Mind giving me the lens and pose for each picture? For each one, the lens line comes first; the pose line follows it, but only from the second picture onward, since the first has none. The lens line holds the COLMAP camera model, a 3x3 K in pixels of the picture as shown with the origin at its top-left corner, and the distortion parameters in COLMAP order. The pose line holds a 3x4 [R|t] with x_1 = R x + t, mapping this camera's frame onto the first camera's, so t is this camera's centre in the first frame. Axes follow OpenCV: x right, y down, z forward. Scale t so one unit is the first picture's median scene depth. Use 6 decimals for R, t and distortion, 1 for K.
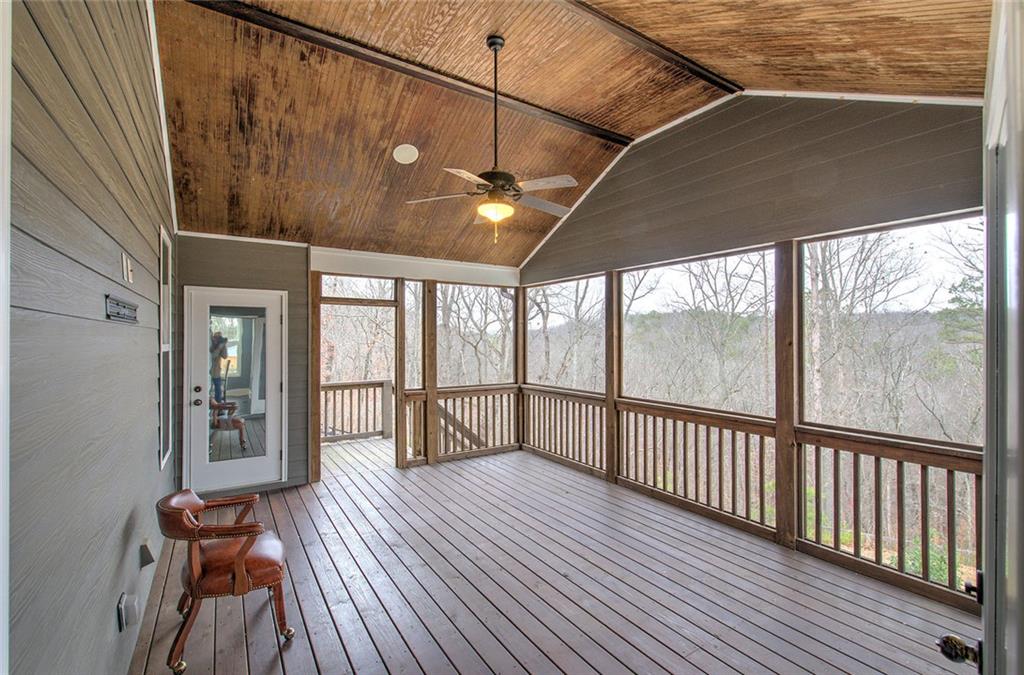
lens RADIAL K [[449.9, 0, 514.1], [0, 449.9, 342.0], [0, 0, 1]] dist [0.003281, 0.000873]
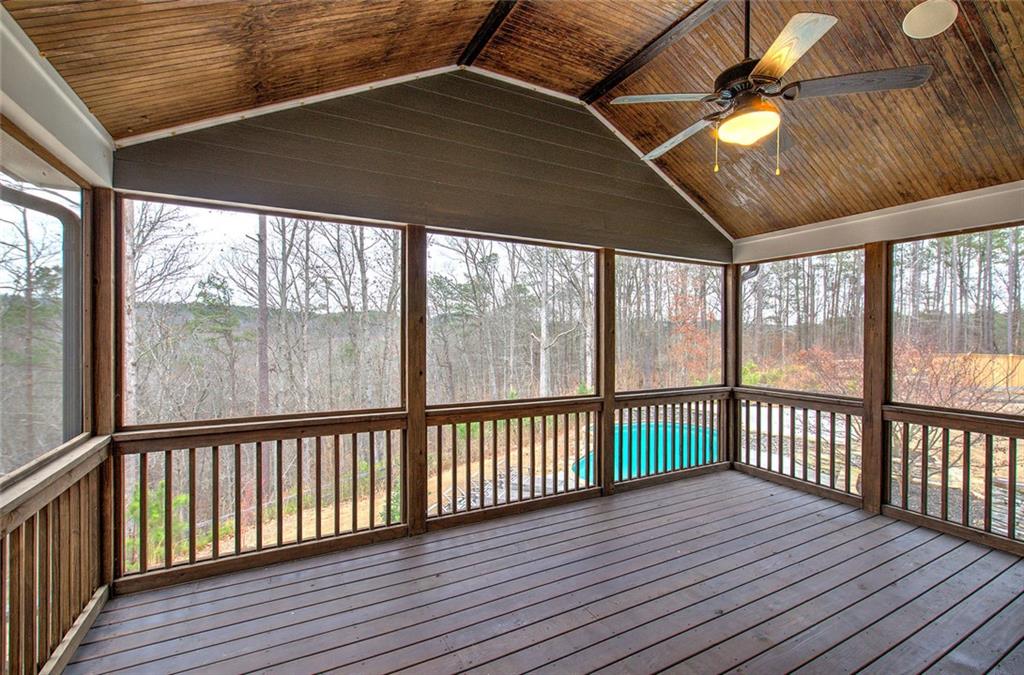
lens RADIAL K [[449.9, 0, 514.2], [0, 449.9, 330.4], [0, 0, 1]] dist [0.003281, 0.000873]
pose [[0.090327, 0.005615, 0.995896, -0.444186], [-0.002031, 0.999983, -0.005454, 0.005492], [-0.995910, -0.001530, 0.090336, 0.780682]]
